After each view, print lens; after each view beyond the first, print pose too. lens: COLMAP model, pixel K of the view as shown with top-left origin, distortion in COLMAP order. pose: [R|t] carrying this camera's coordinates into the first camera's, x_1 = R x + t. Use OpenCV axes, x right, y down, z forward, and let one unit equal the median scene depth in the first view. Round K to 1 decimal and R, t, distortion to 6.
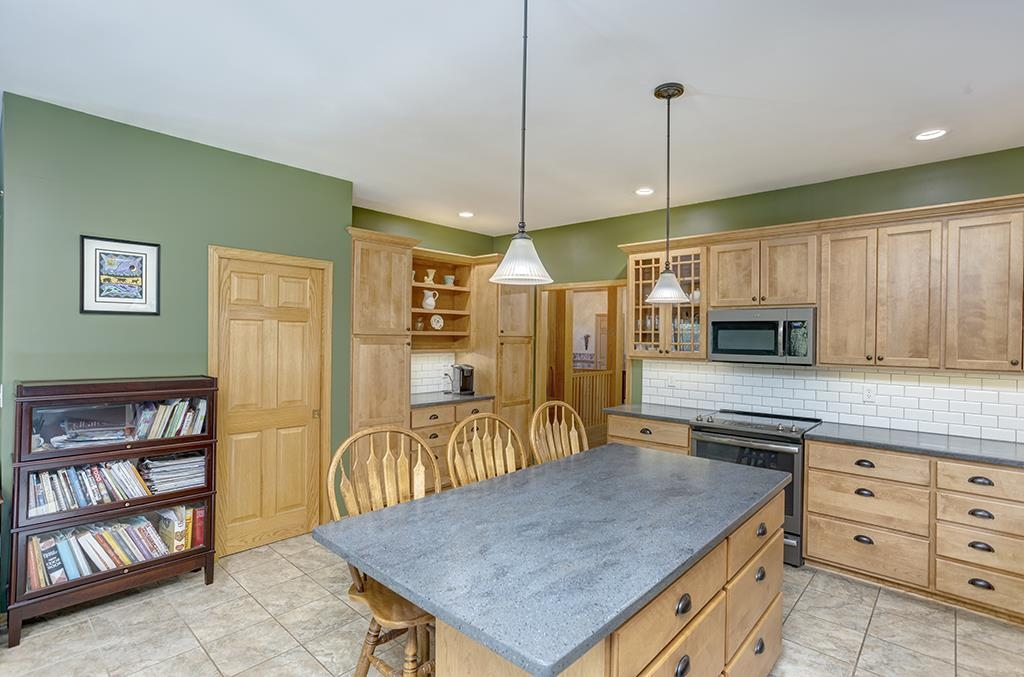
lens RADIAL K [[507.4, 0, 511.9], [0, 507.4, 336.0], [0, 0, 1]] dist [0.002589, 0.000649]
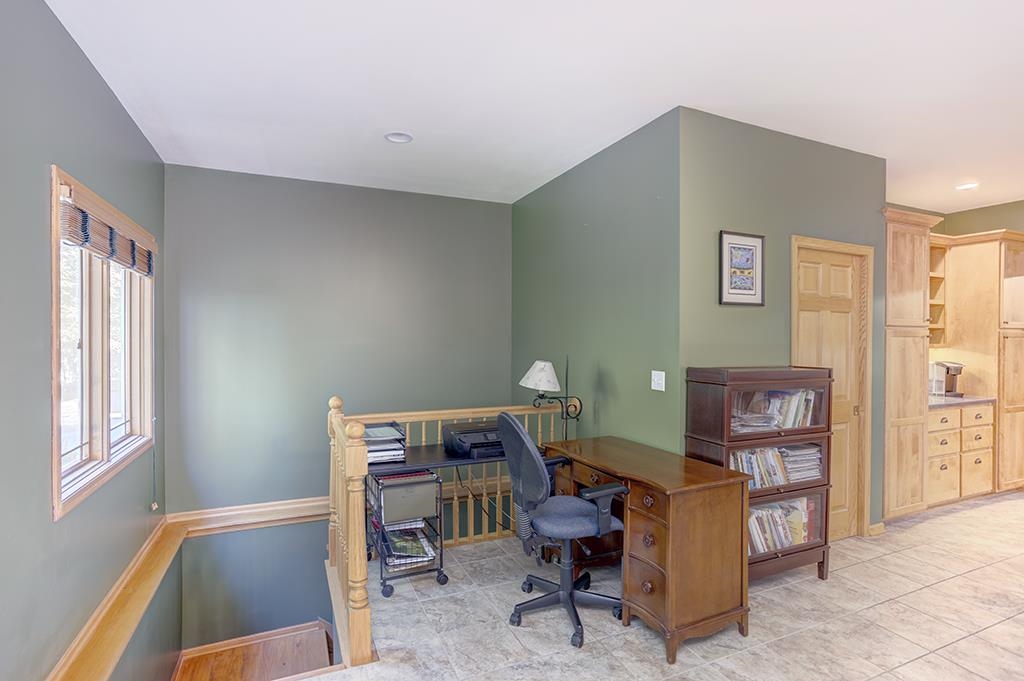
lens RADIAL K [[501.3, 0, 528.2], [0, 501.3, 339.6], [0, 0, 1]] dist [0.000612, 0.001048]
pose [[0.927756, -0.005665, -0.373145, -0.599703], [0.006820, 0.999975, 0.001774, 0.016602], [0.373126, -0.004191, 0.927771, -0.082991]]
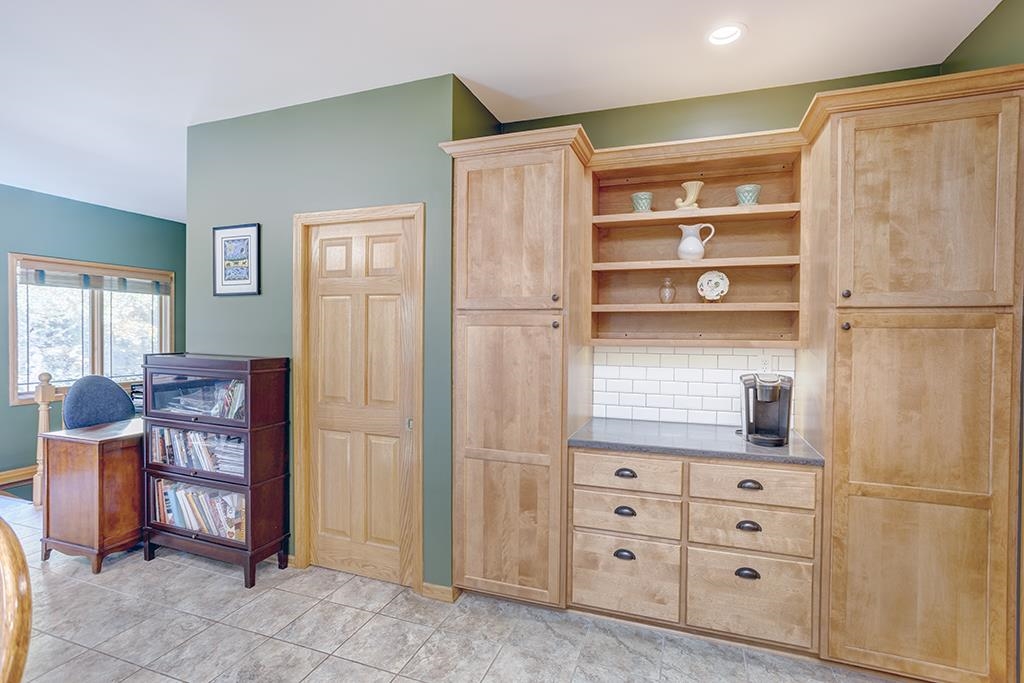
lens RADIAL K [[497.7, 0, 512.4], [0, 497.7, 340.2], [0, 0, 1]] dist [-0.058305, 0.030878]
pose [[0.386273, 0.007037, -0.922358, 0.300656], [-0.002169, 0.999975, 0.006721, 0.031808], [0.922382, -0.000595, 0.386278, 0.860990]]
